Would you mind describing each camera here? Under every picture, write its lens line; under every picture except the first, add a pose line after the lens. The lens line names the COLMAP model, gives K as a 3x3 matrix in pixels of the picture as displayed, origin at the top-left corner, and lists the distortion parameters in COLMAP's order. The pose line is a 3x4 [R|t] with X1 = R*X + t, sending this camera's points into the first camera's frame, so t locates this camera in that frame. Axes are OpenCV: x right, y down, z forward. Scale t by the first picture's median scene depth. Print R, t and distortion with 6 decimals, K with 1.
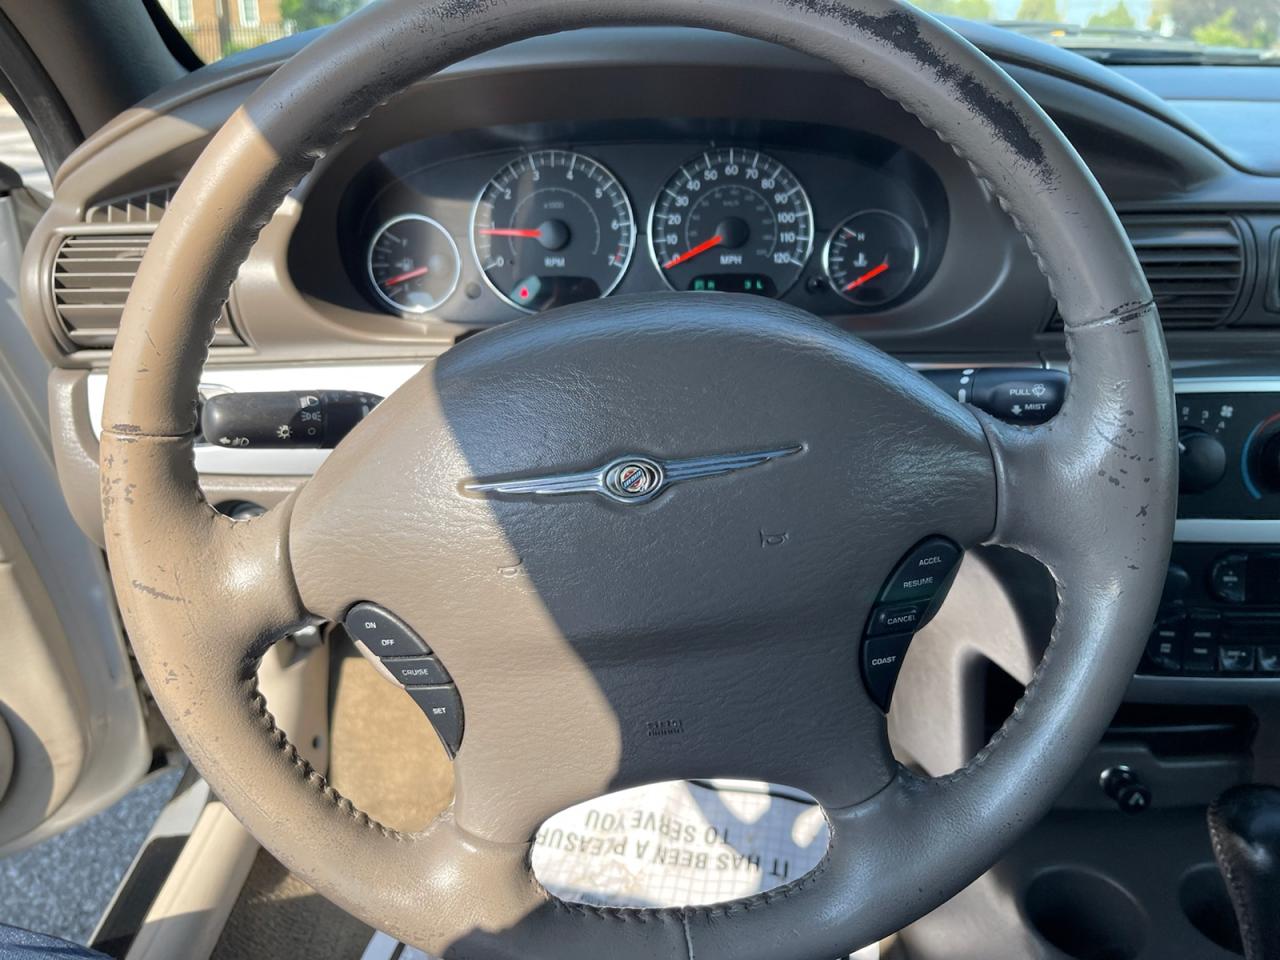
lens RADIAL K [[967.4, 0, 650.8], [0, 967.4, 484.5], [0, 0, 1]] dist [0.066493, -0.096549]
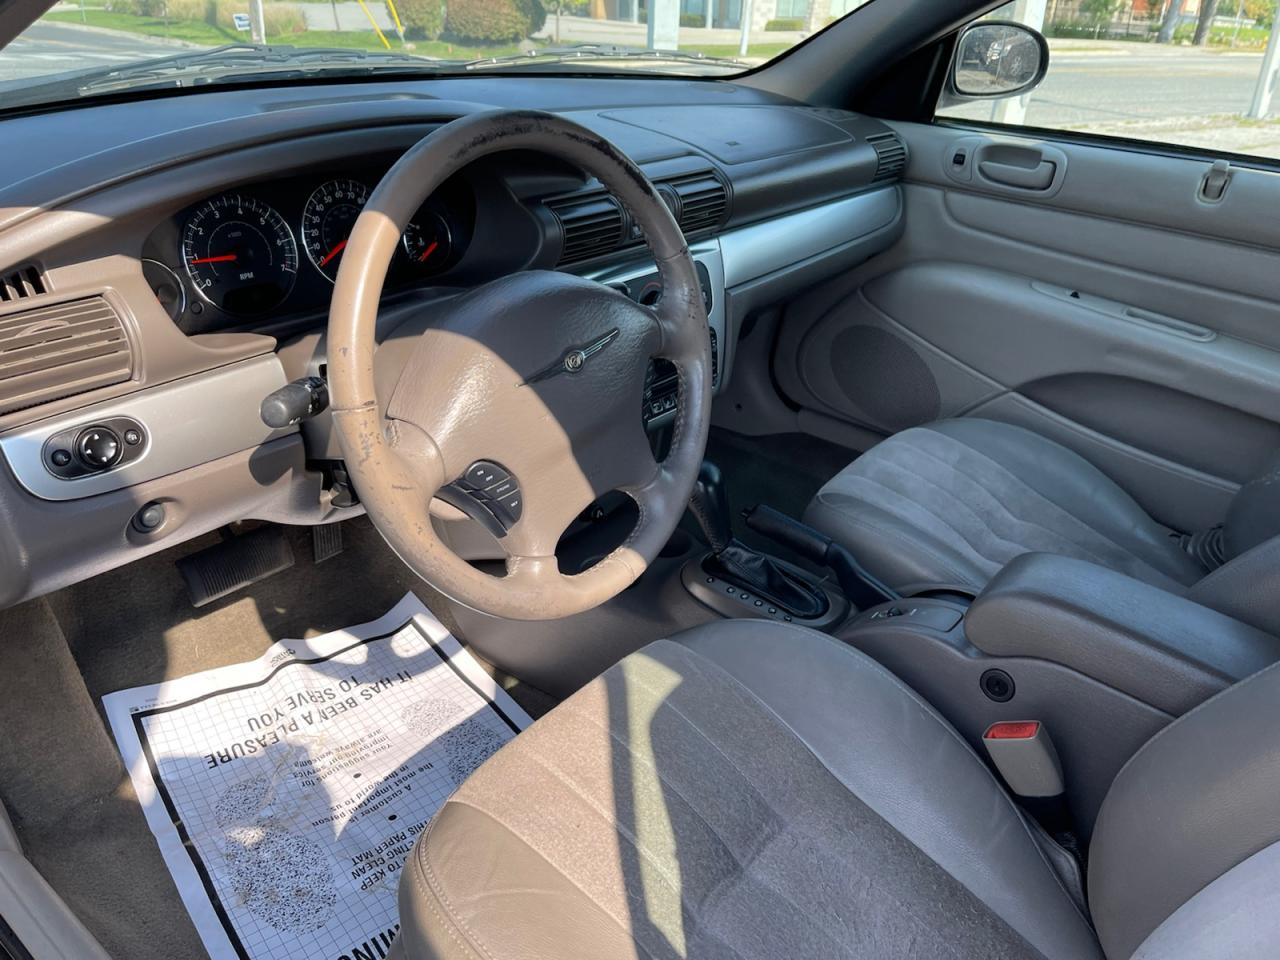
lens RADIAL K [[967.4, 0, 641.5], [0, 967.4, 499.0], [0, 0, 1]] dist [0.066493, -0.096549]
pose [[0.613328, -0.338065, 0.713822, -0.852182], [0.272014, 0.938890, 0.210937, -0.074524], [-0.741510, 0.064796, 0.667805, -0.308298]]
